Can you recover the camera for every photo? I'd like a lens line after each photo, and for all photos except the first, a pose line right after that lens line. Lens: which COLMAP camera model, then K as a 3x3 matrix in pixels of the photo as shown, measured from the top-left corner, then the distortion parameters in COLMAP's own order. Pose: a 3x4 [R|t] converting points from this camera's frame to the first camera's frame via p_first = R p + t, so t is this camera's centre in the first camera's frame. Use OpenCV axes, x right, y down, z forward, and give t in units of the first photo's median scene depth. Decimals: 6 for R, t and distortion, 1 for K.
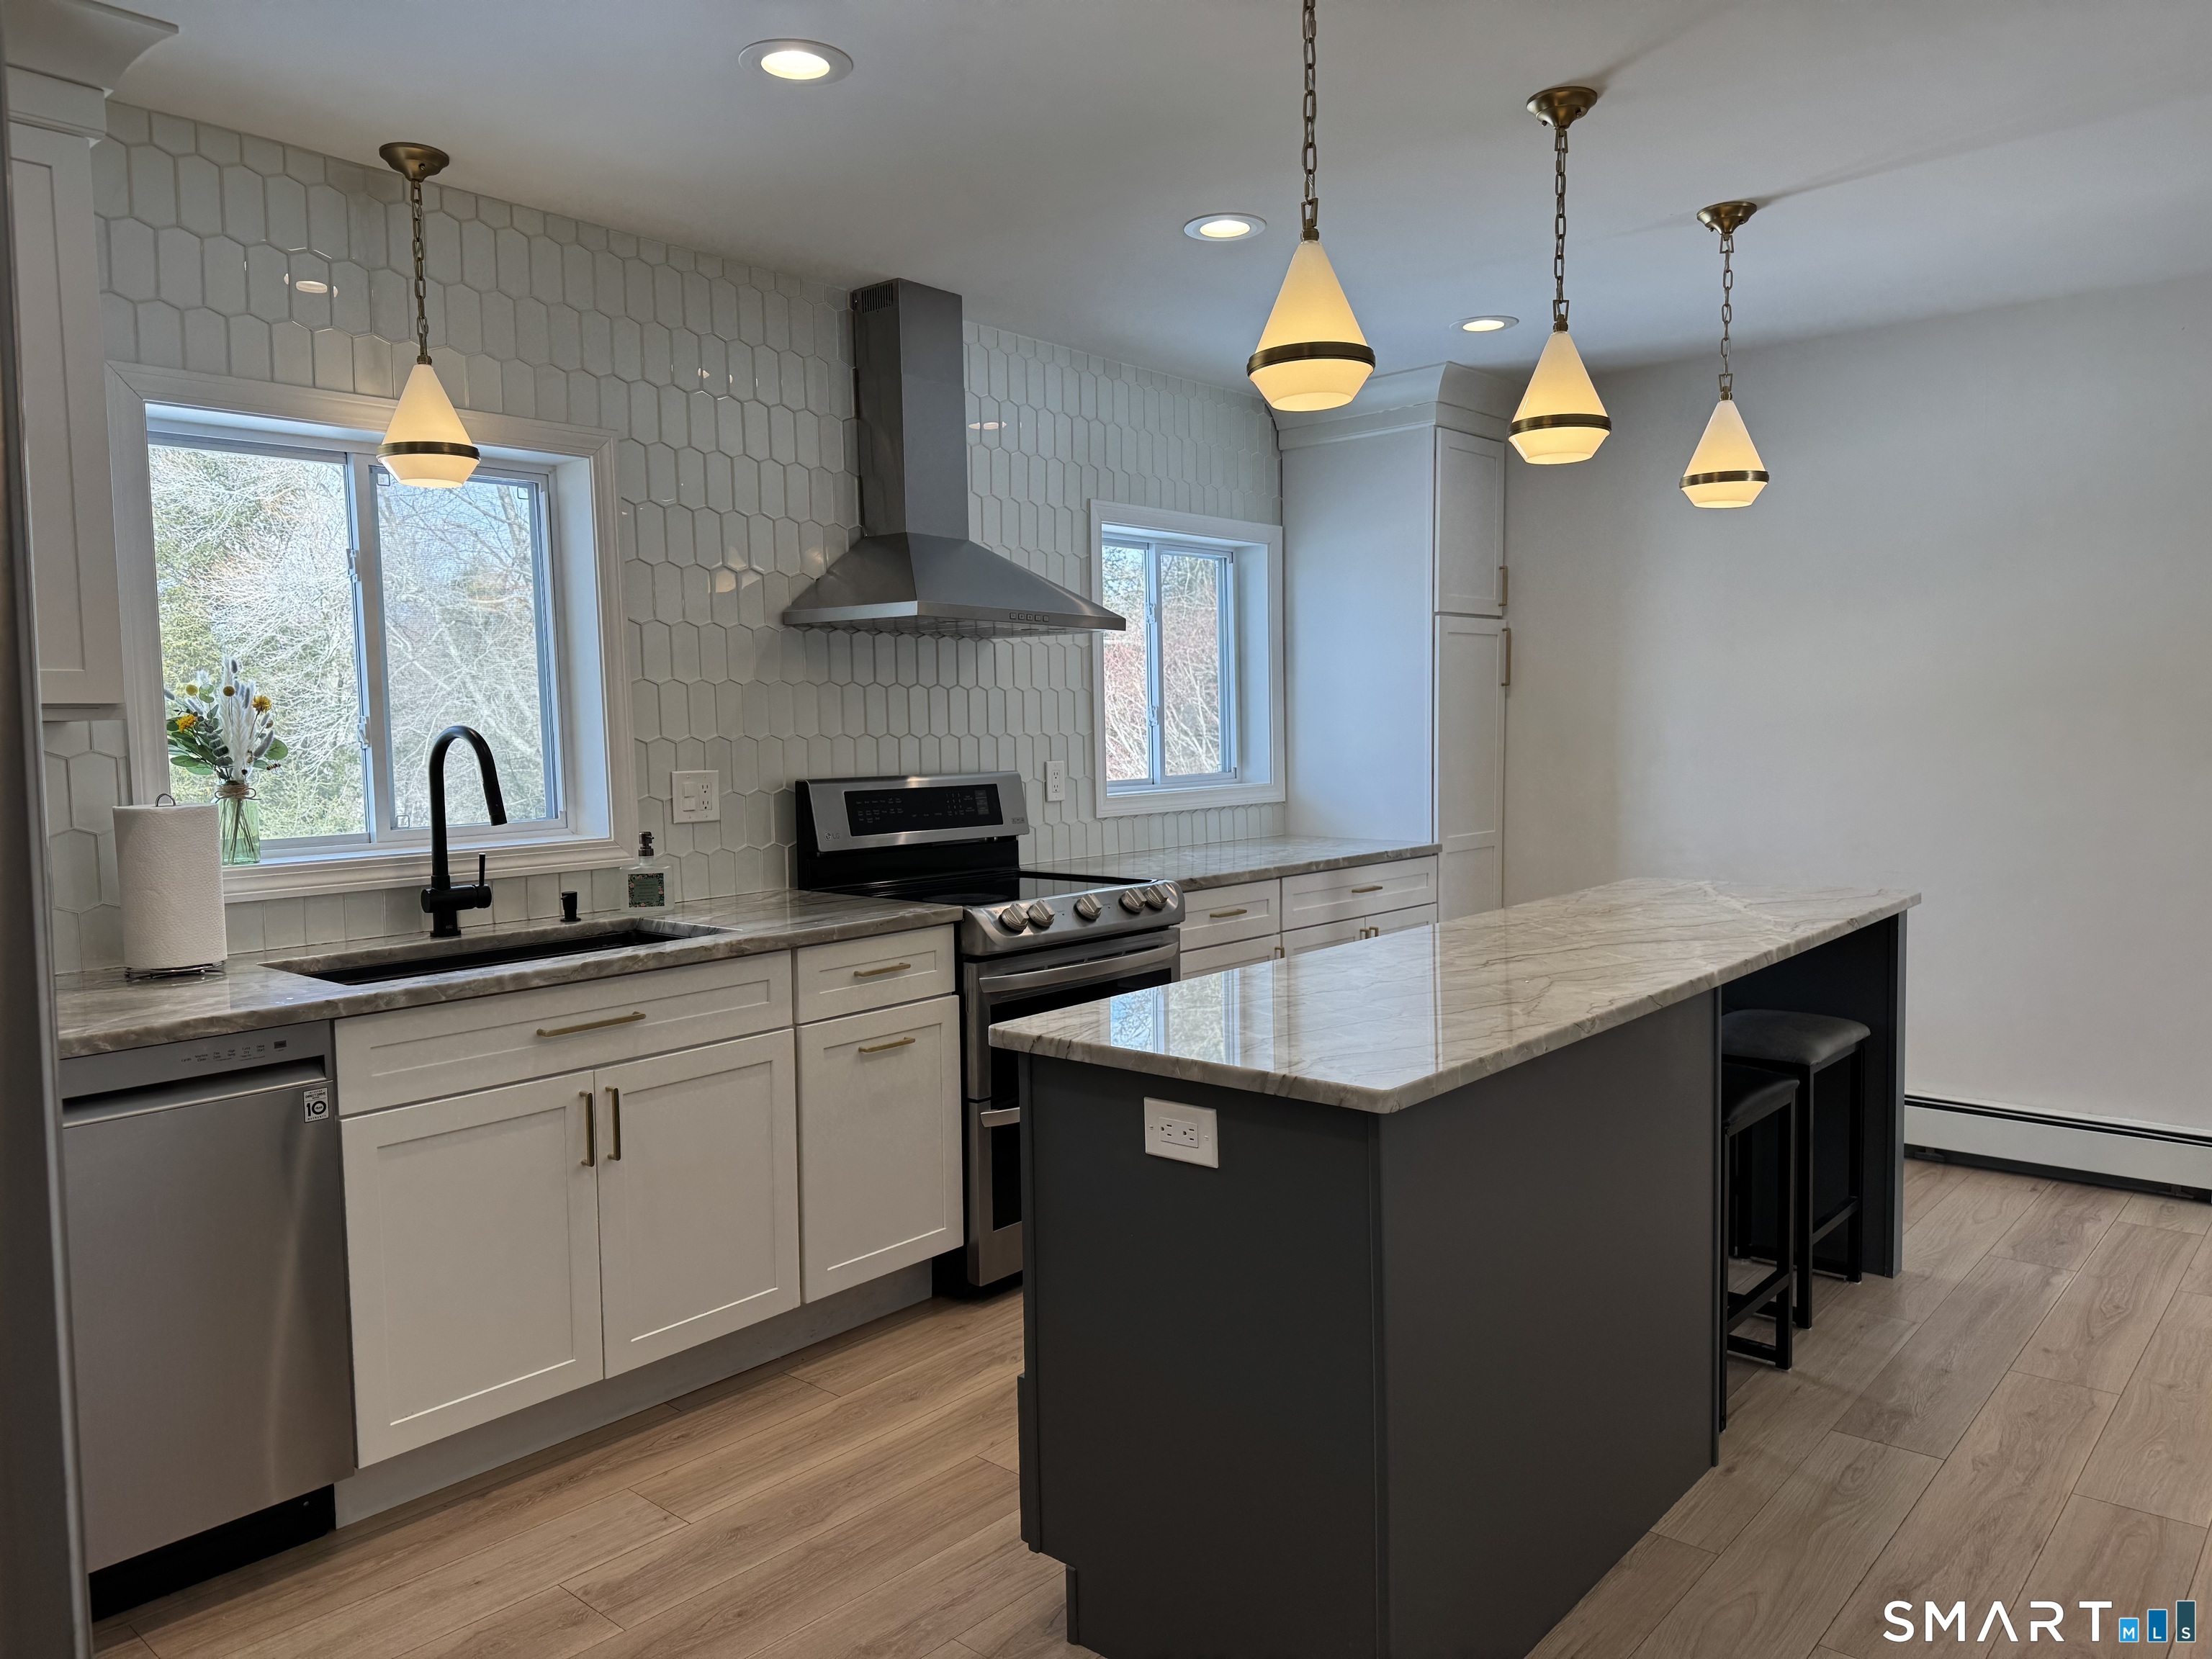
lens RADIAL K [[1558.7, 0, 1108.0], [0, 1558.7, 819.4], [0, 0, 1]] dist [0.135137, -0.127830]
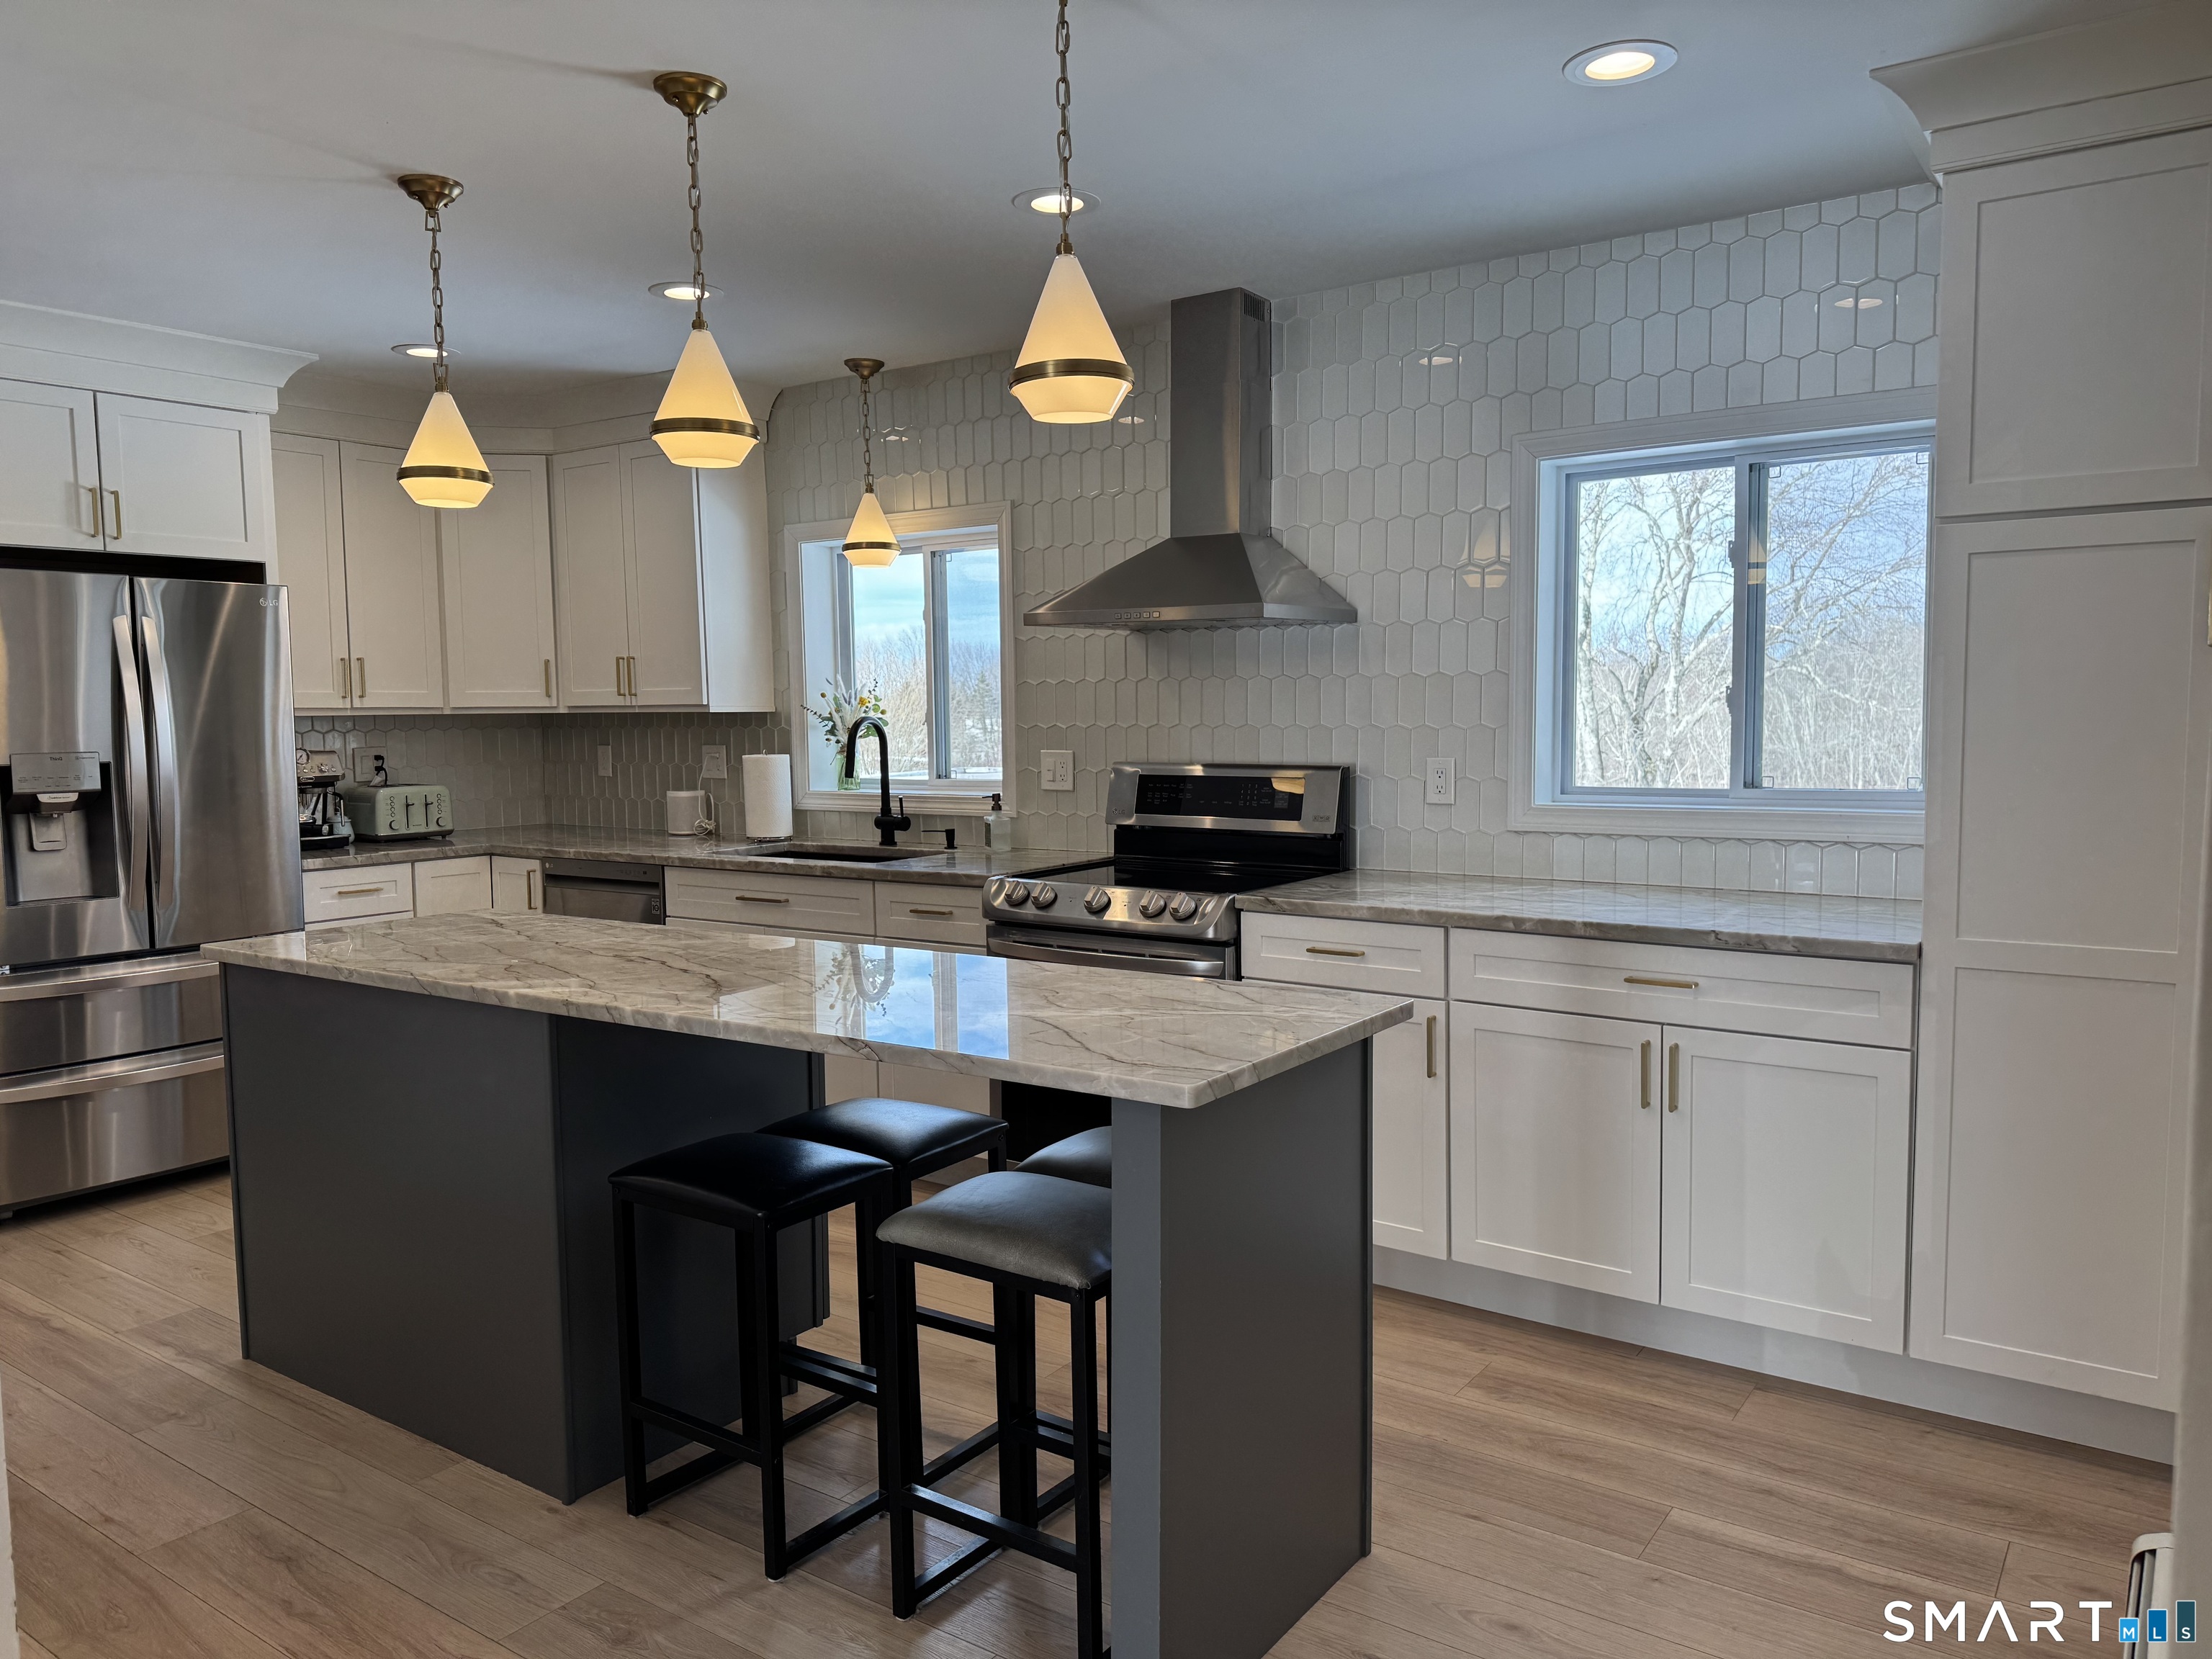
lens RADIAL K [[1544.2, 0, 1121.7], [0, 1544.2, 838.2], [0, 0, 1]] dist [0.104221, -0.130187]
pose [[0.092750, 0.097478, -0.990906, 1.153991], [-0.053290, 0.994256, 0.092820, -0.091373], [0.994262, 0.044196, 0.097412, 1.076879]]
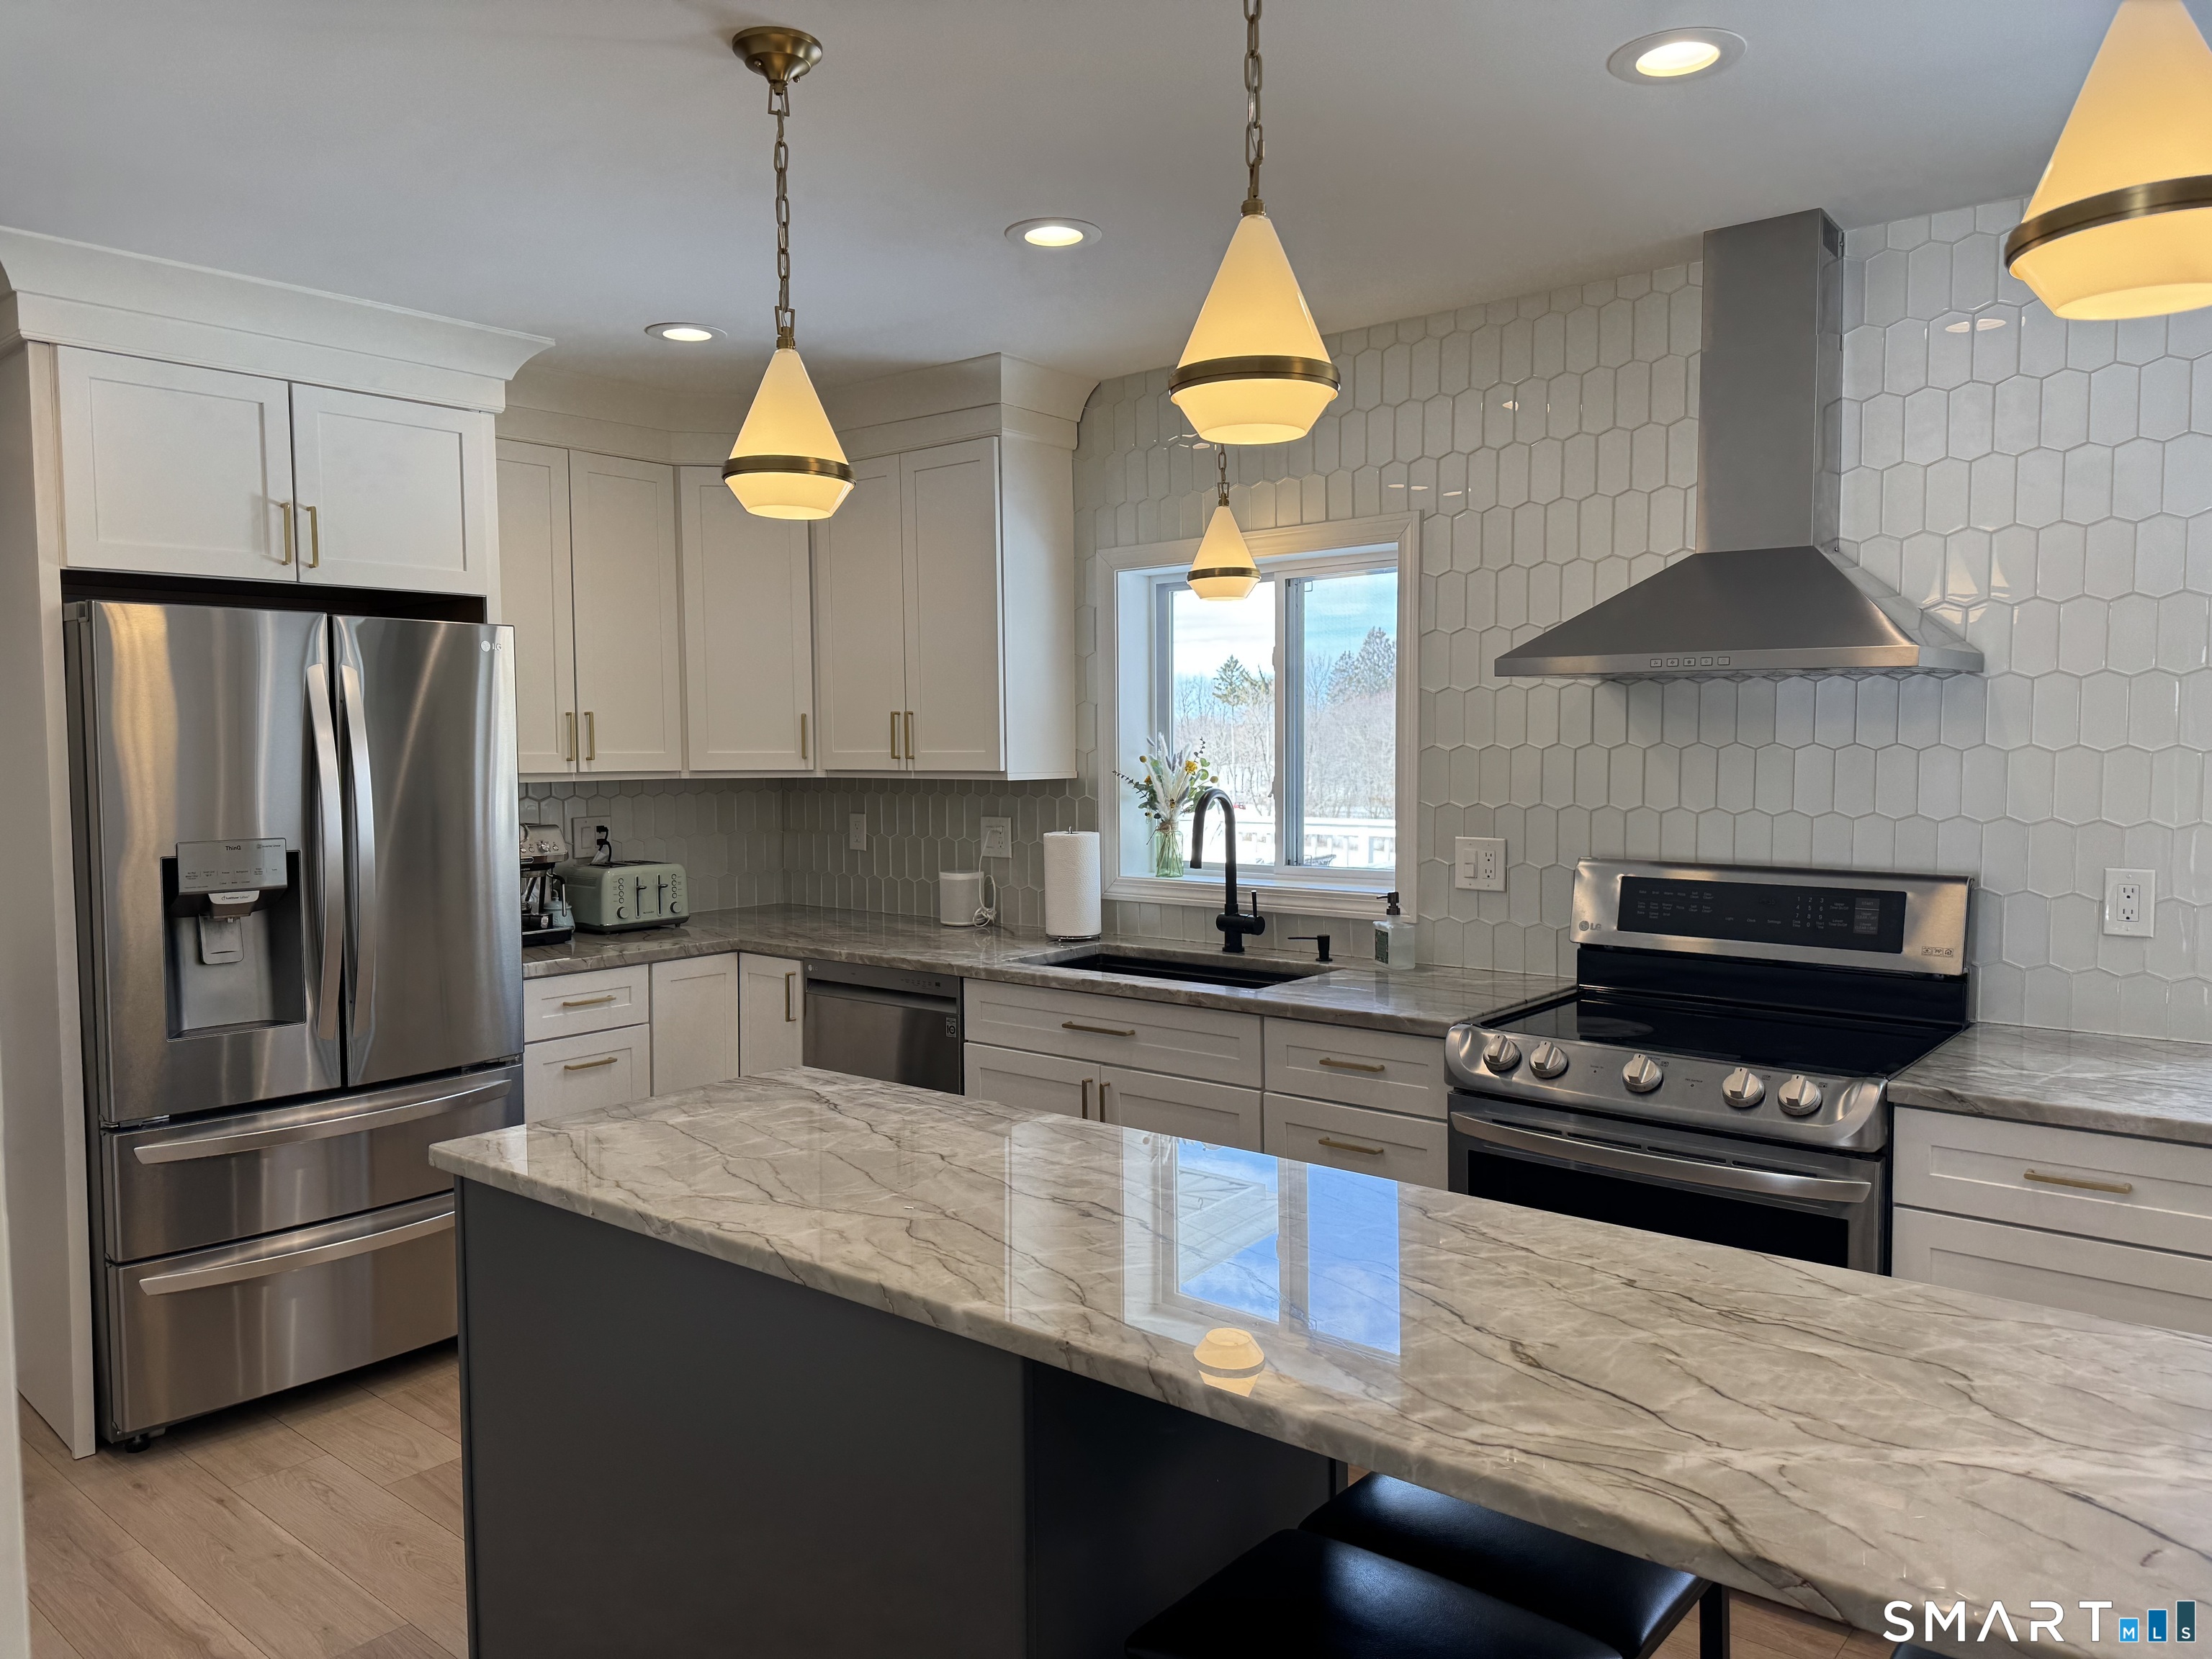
lens RADIAL K [[1543.6, 0, 1125.4], [0, 1543.6, 833.9], [0, 0, 1]] dist [0.132458, -0.211012]
pose [[0.016597, 0.075178, -0.997032, 0.798681], [-0.057233, 0.995606, 0.074118, -0.105721], [0.998223, 0.055833, 0.020827, 0.878712]]
